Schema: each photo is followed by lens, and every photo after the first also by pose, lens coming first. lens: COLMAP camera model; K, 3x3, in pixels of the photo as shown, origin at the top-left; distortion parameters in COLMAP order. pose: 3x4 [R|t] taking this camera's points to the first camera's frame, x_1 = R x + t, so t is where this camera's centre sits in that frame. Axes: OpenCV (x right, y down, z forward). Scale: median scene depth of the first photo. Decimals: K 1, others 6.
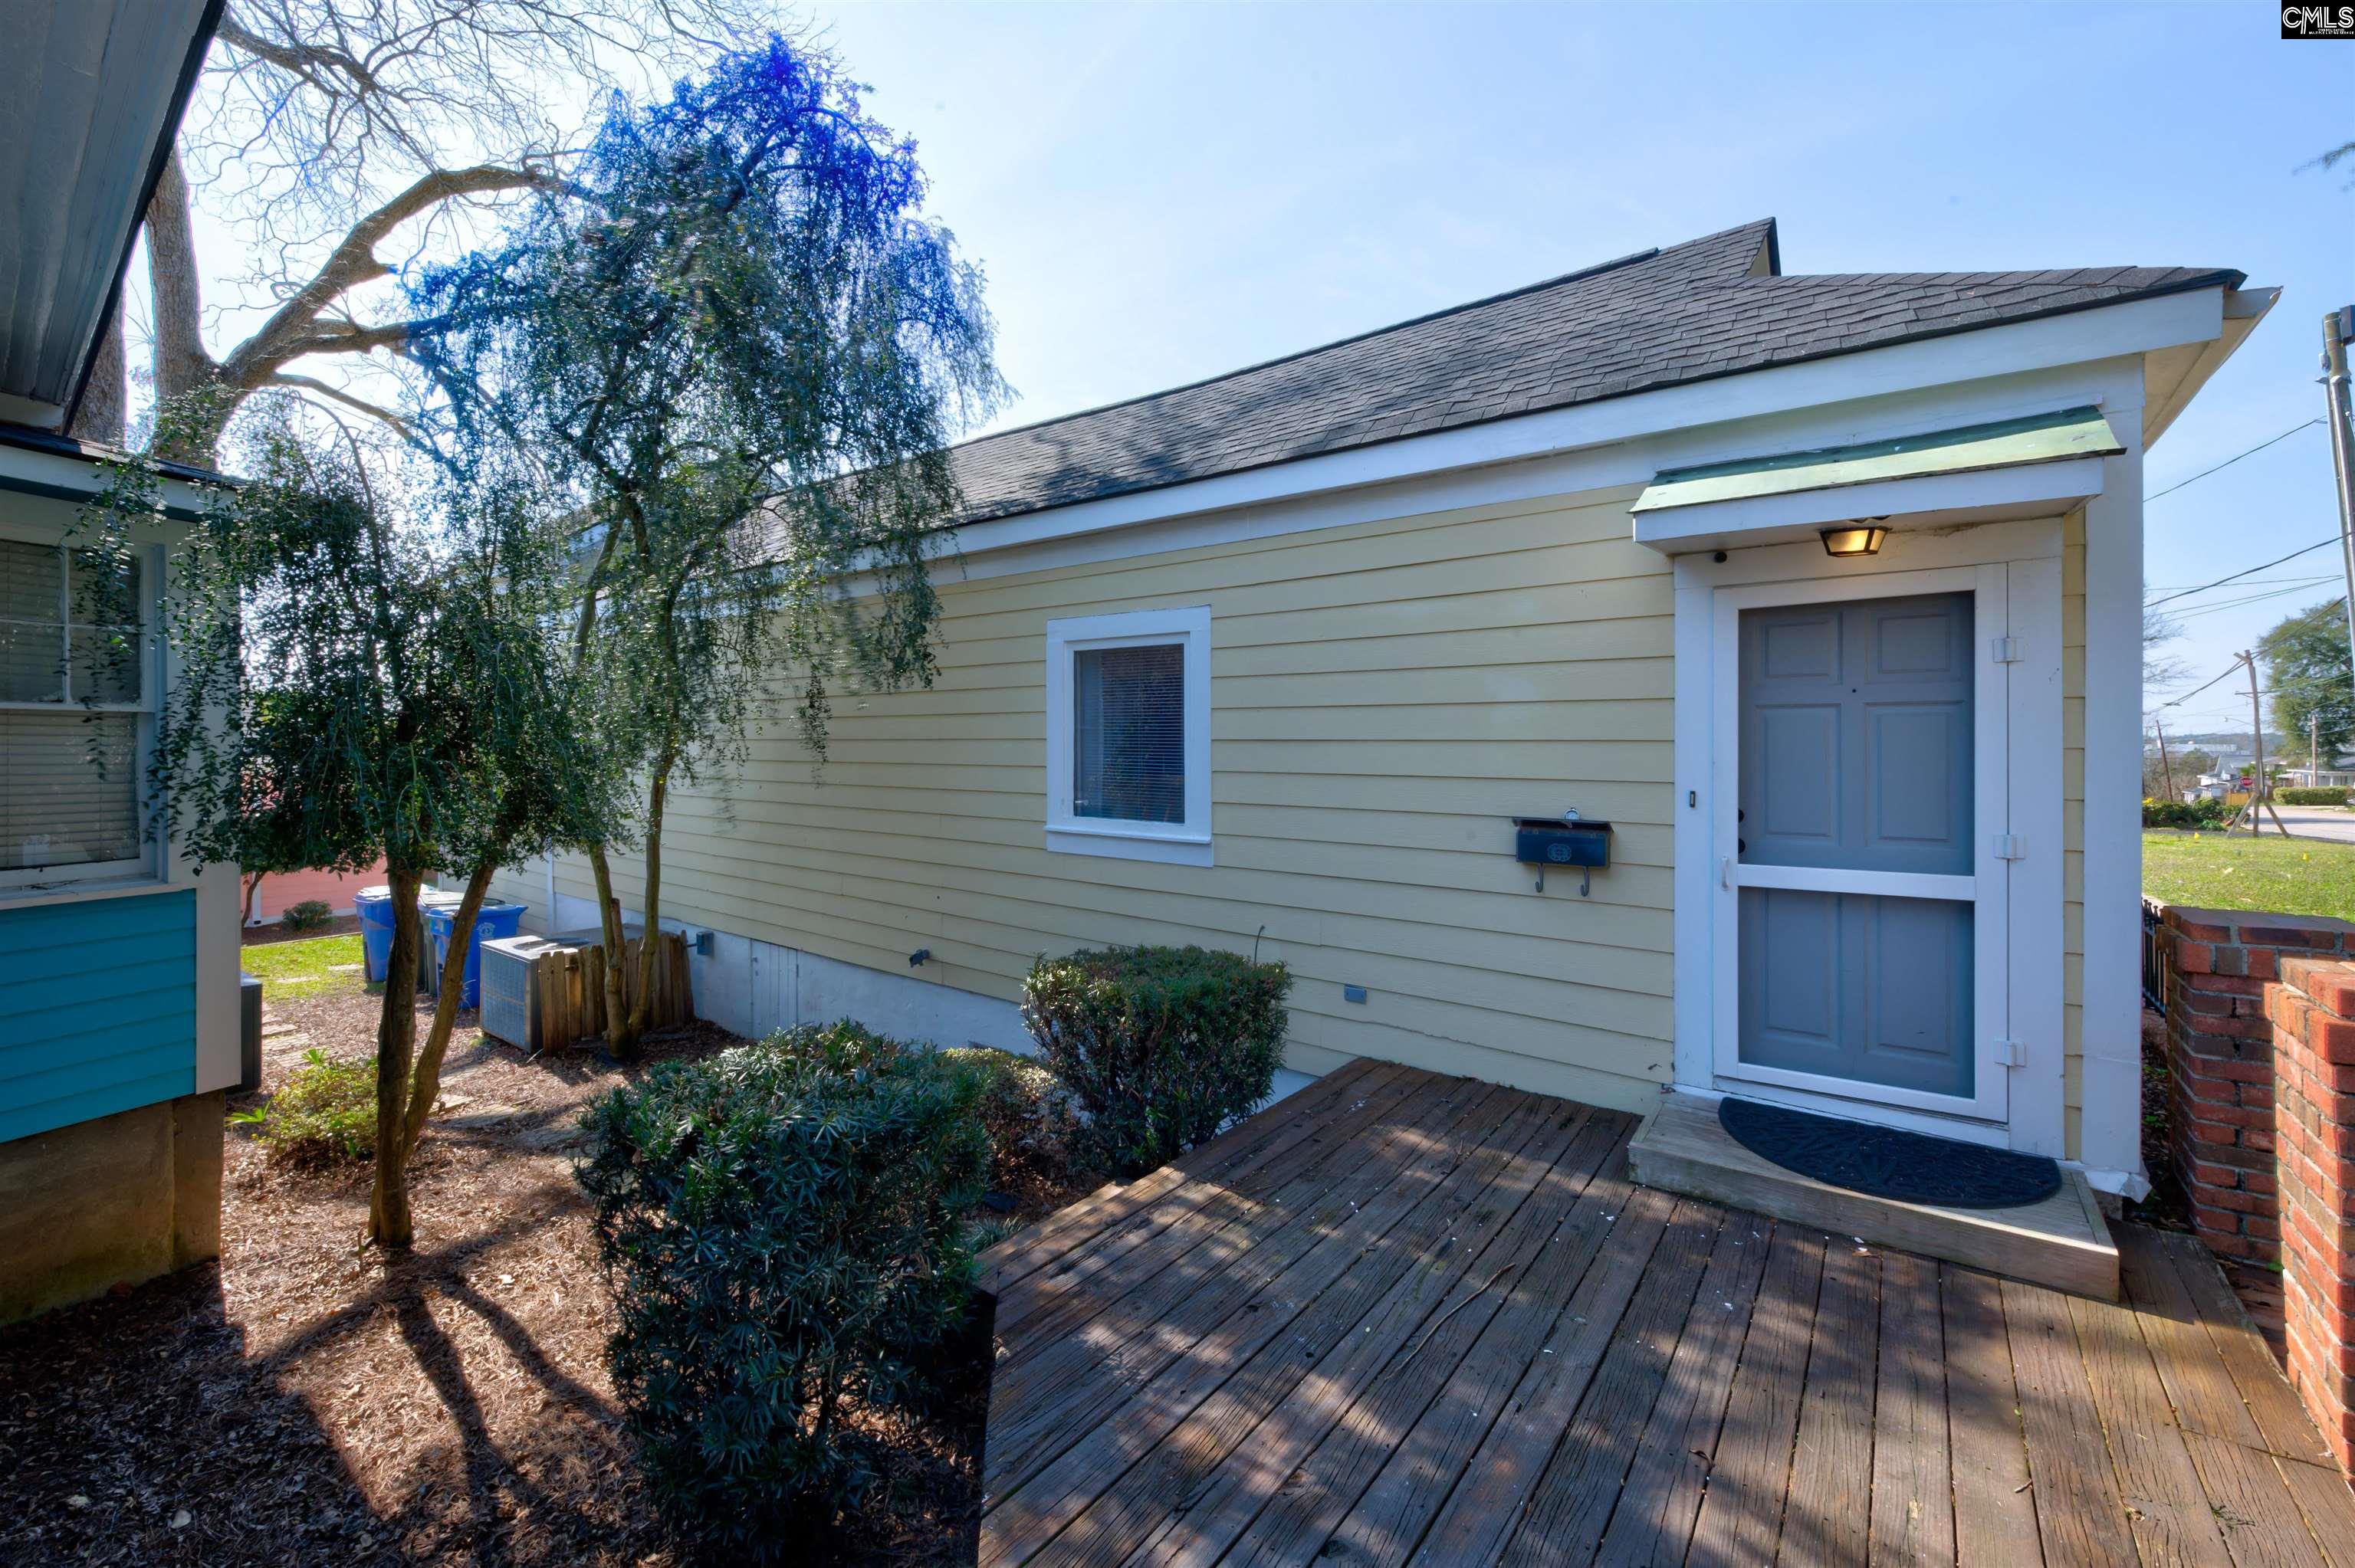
lens RADIAL K [[940.7, 0, 1147.5], [0, 940.7, 754.3], [0, 0, 1]] dist [0.004133, -0.003622]
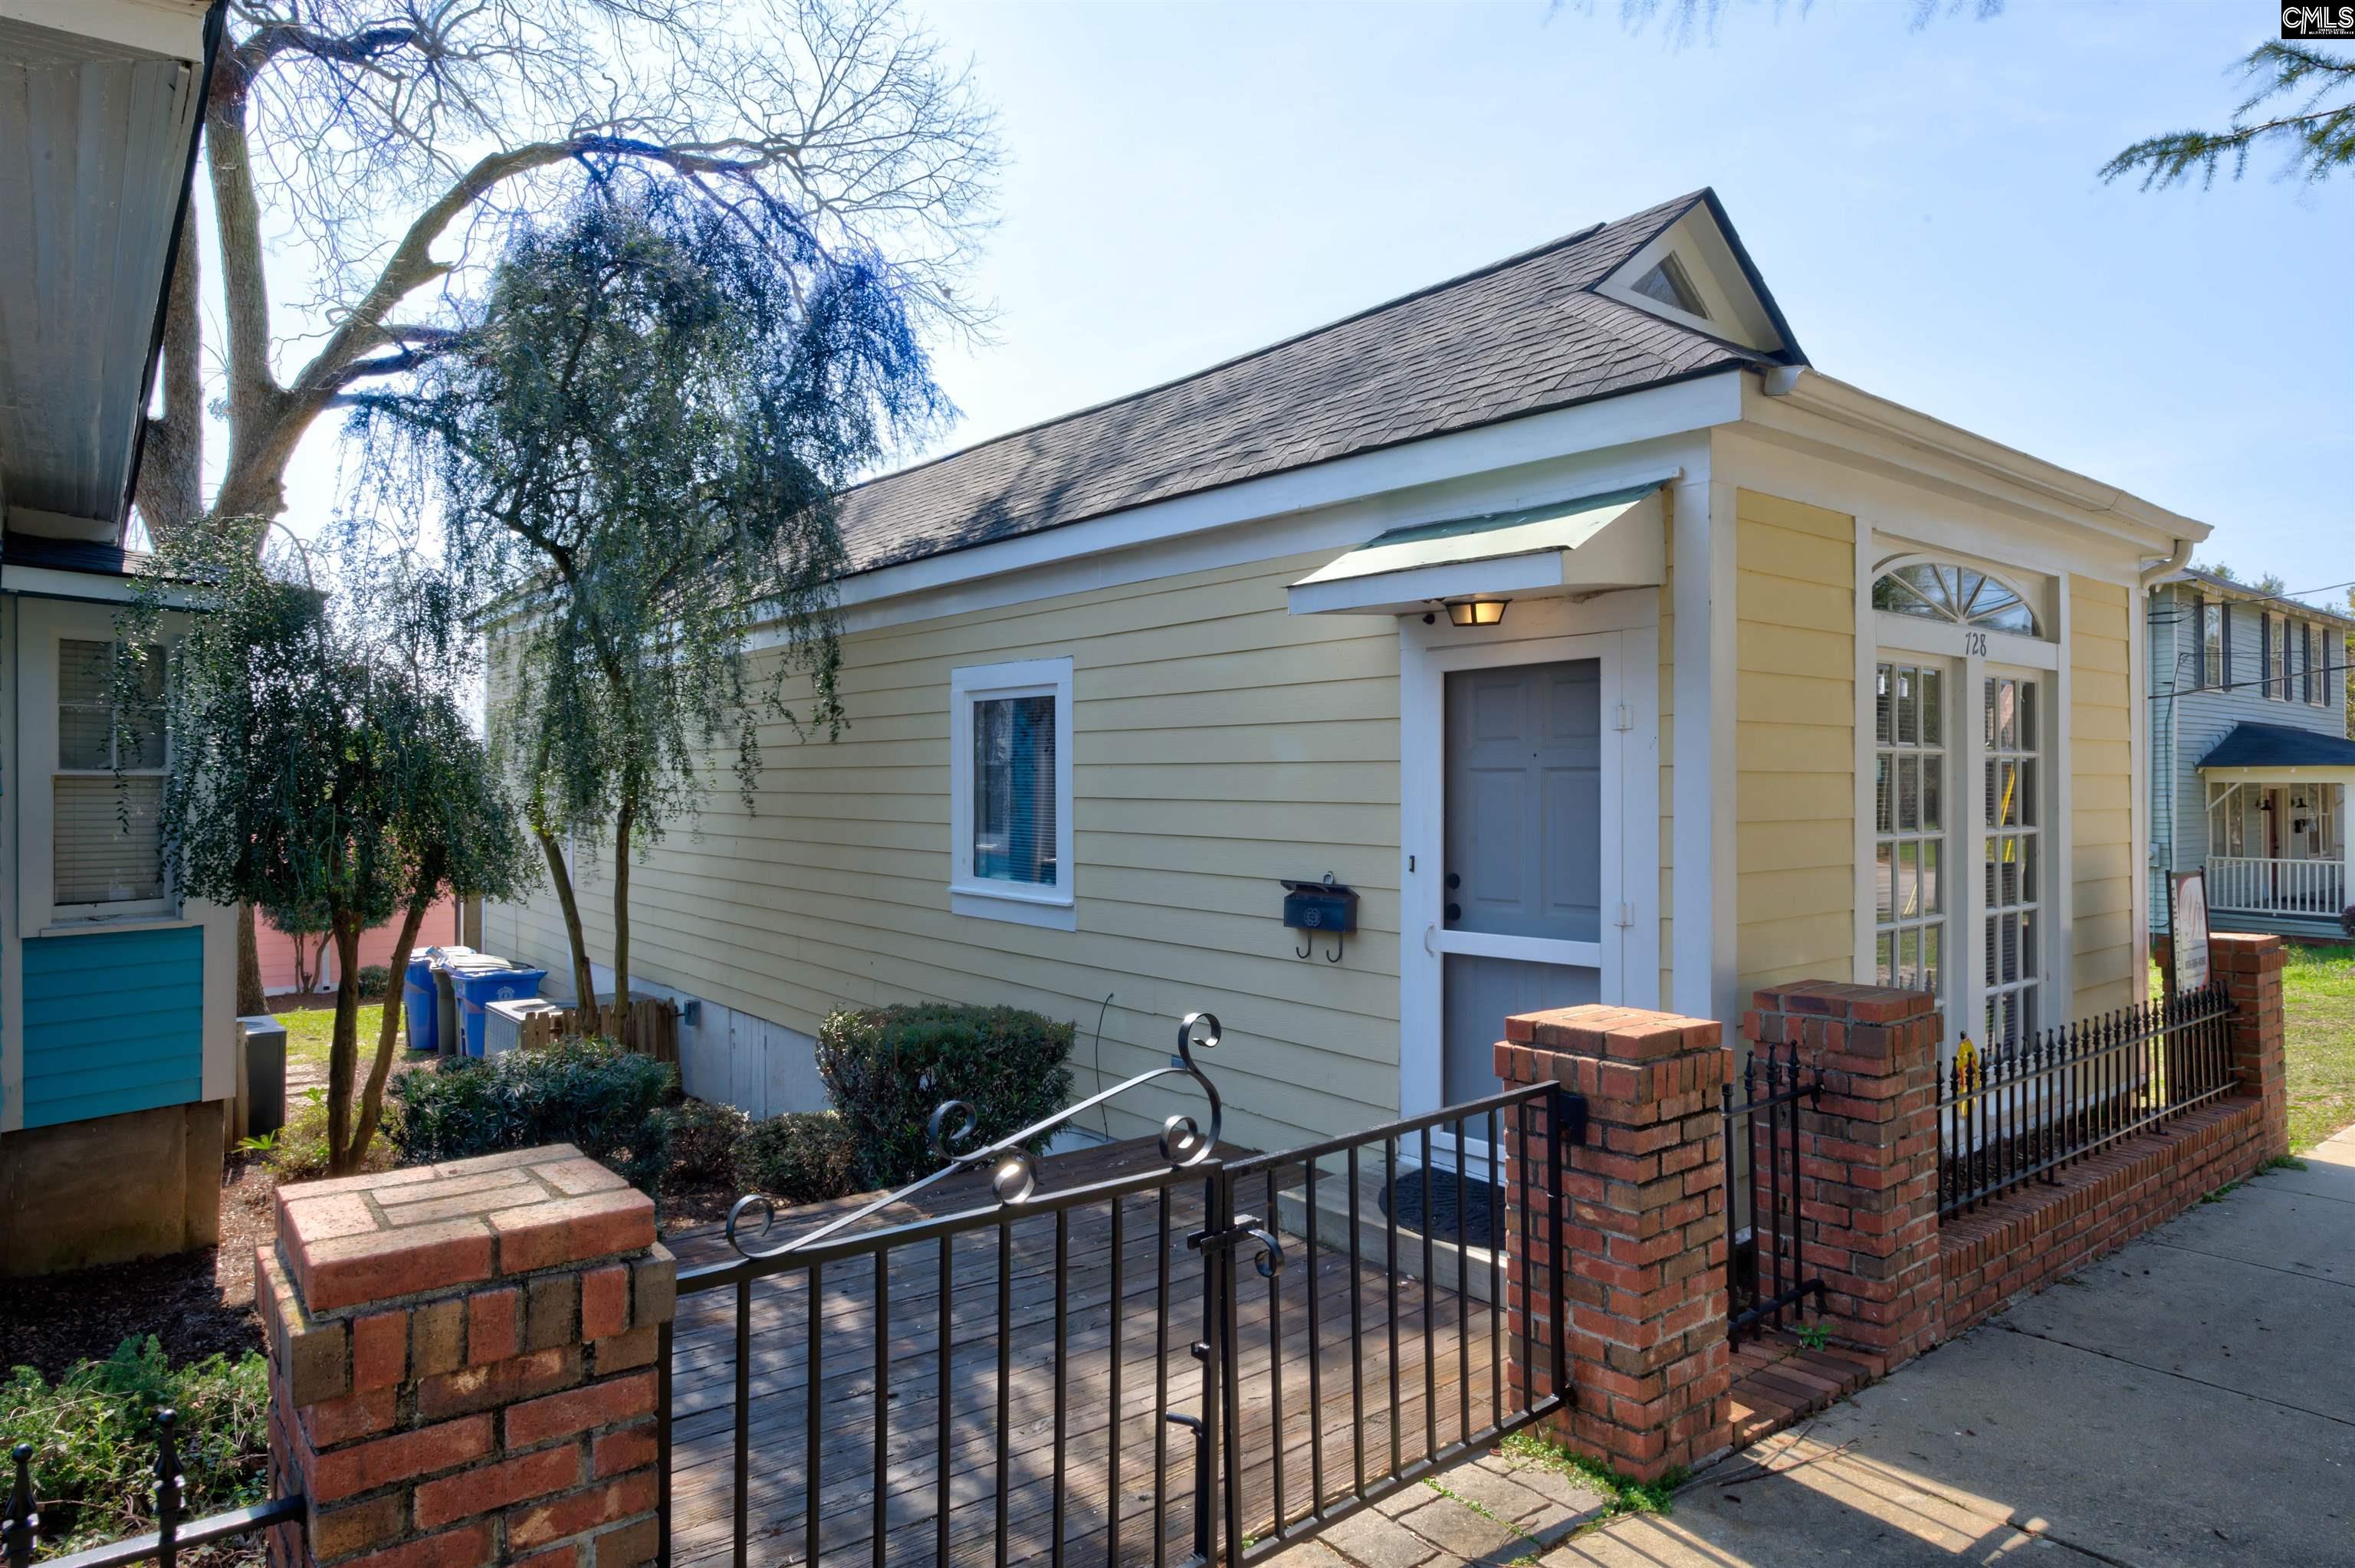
lens RADIAL K [[1406.7, 0, 1168.0], [0, 1406.7, 779.4], [0, 0, 1]] dist [-0.003552, -0.001692]
pose [[0.970527, -0.002158, -0.240981, 0.515947], [-0.000892, 0.999921, -0.012547, -0.016166], [0.240989, 0.012392, 0.970449, -0.366844]]
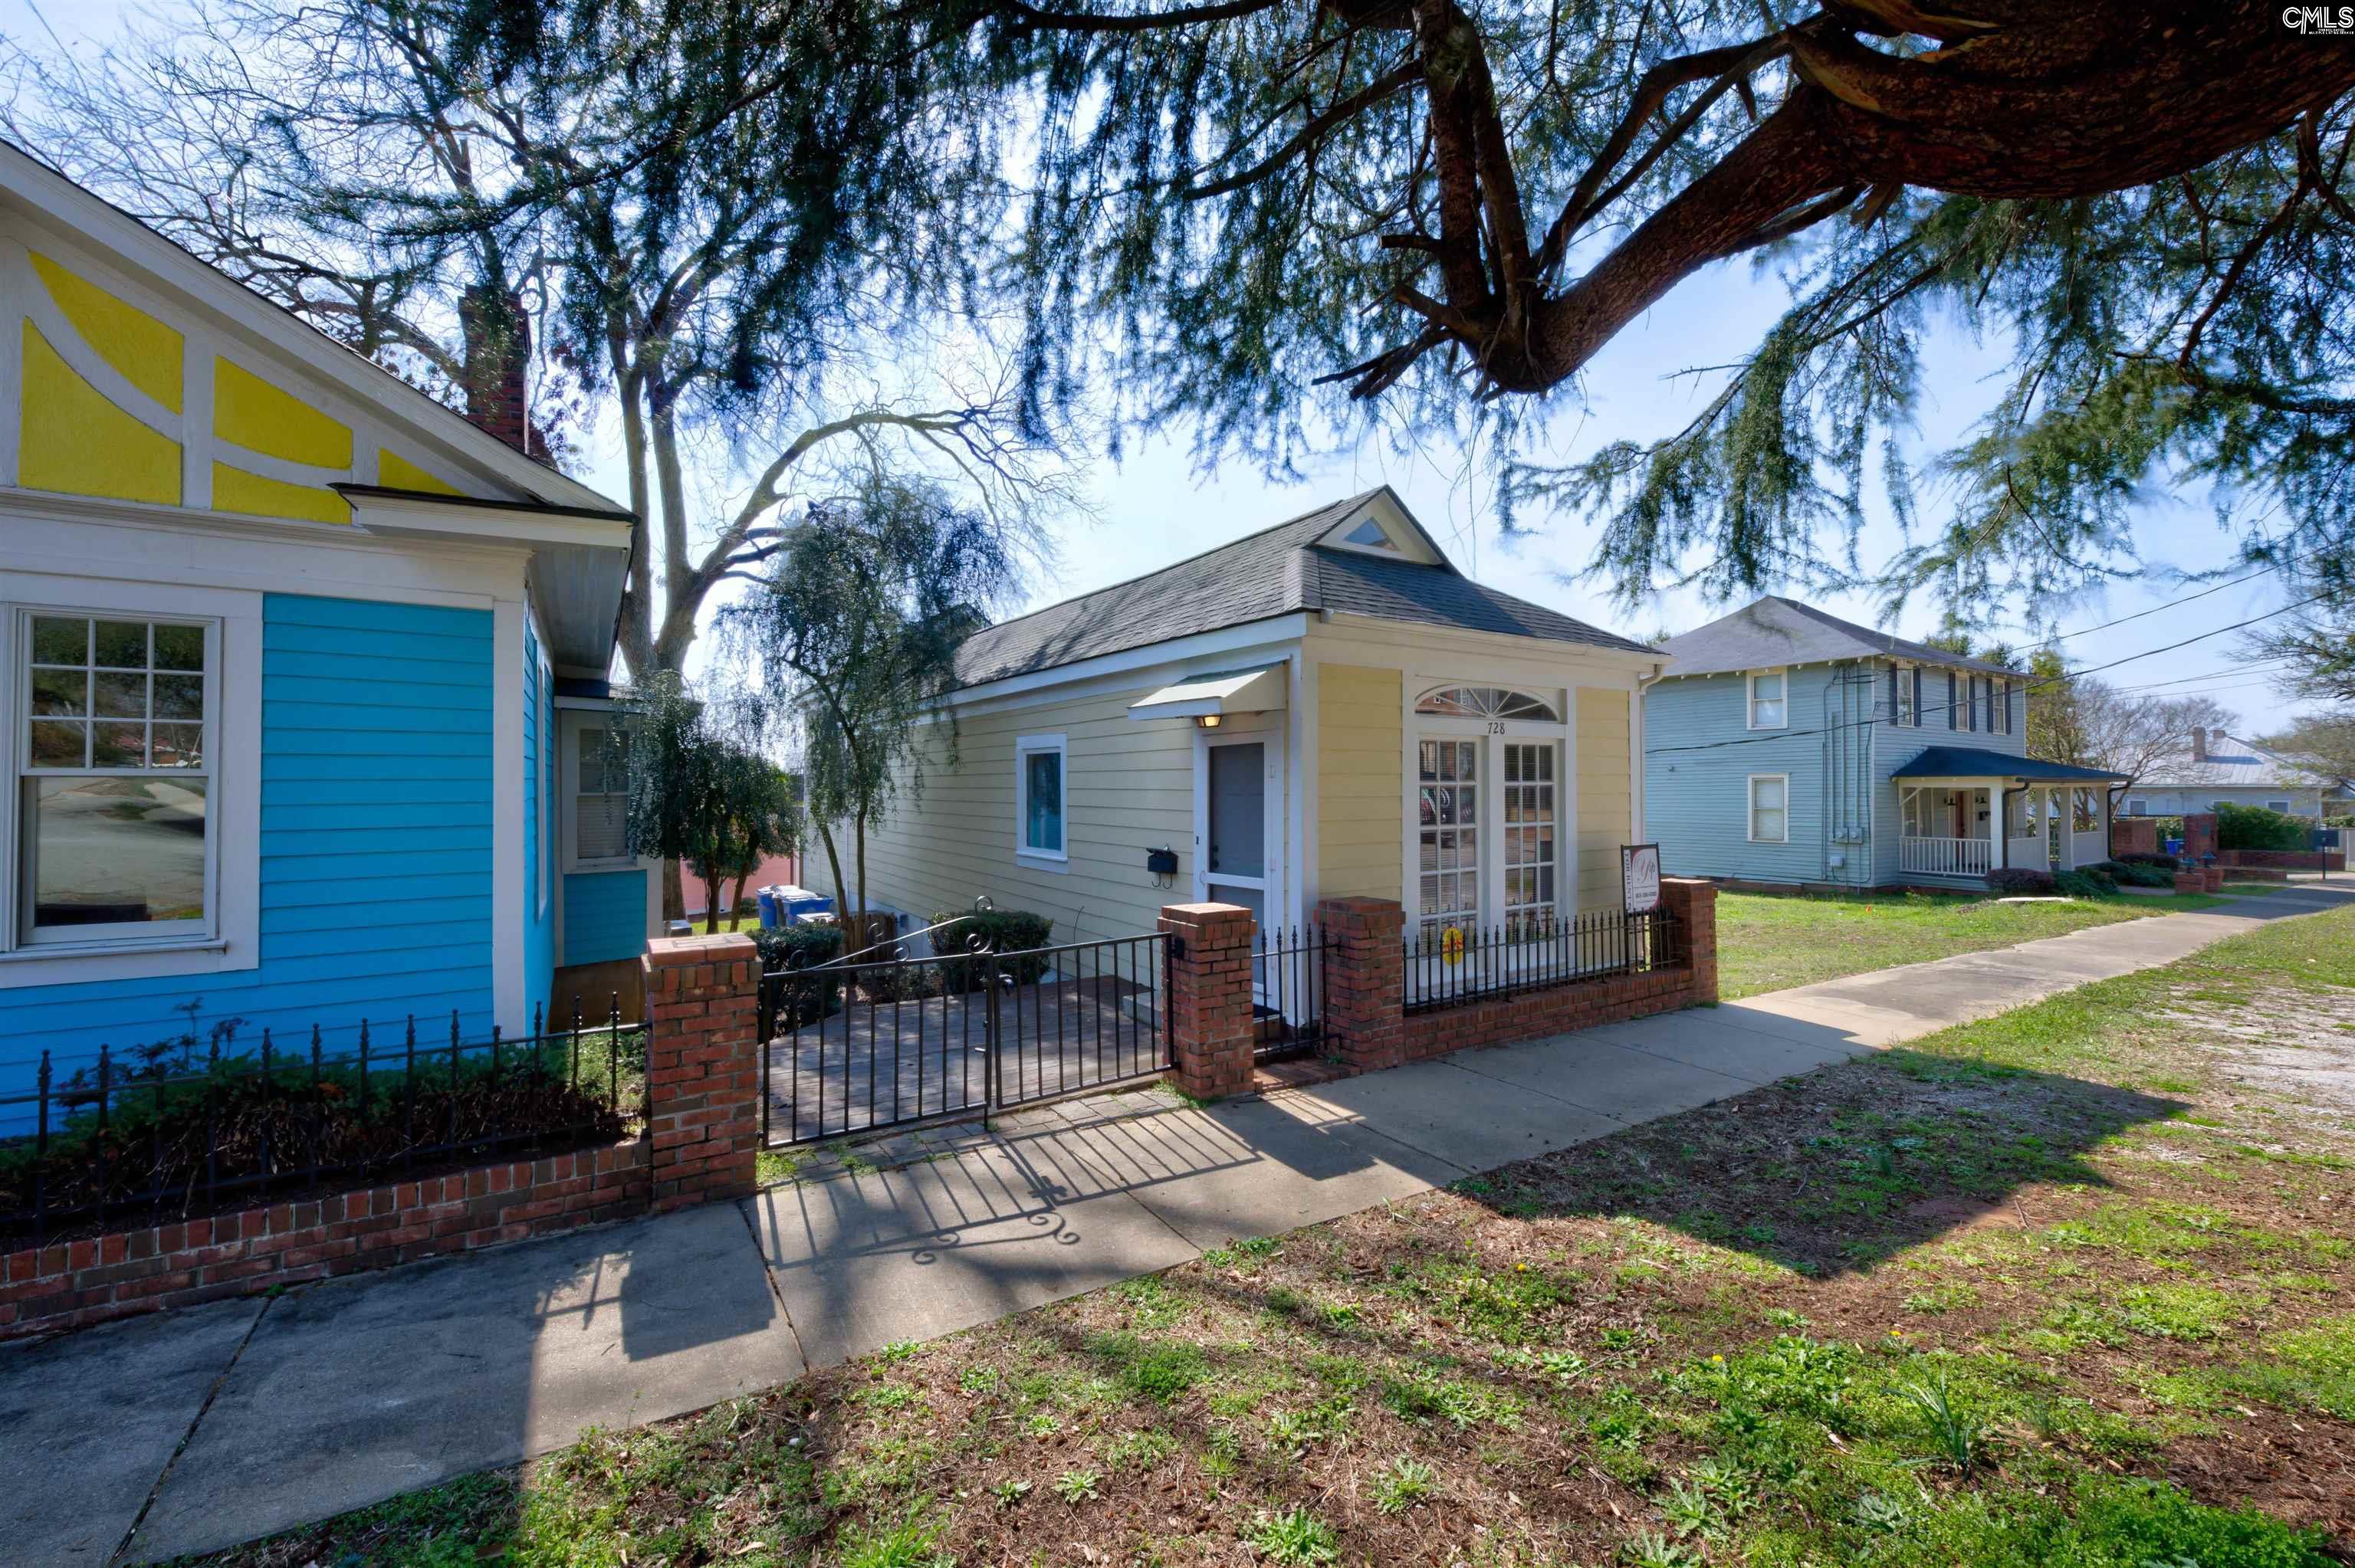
lens RADIAL K [[940.7, 0, 1172.6], [0, 940.7, 784.2], [0, 0, 1]] dist [0.004133, -0.003622]
pose [[0.940209, -0.005104, -0.340559, 0.914013], [0.001663, 0.999945, -0.010394, -0.038265], [0.340594, 0.009206, 0.940166, -0.684554]]
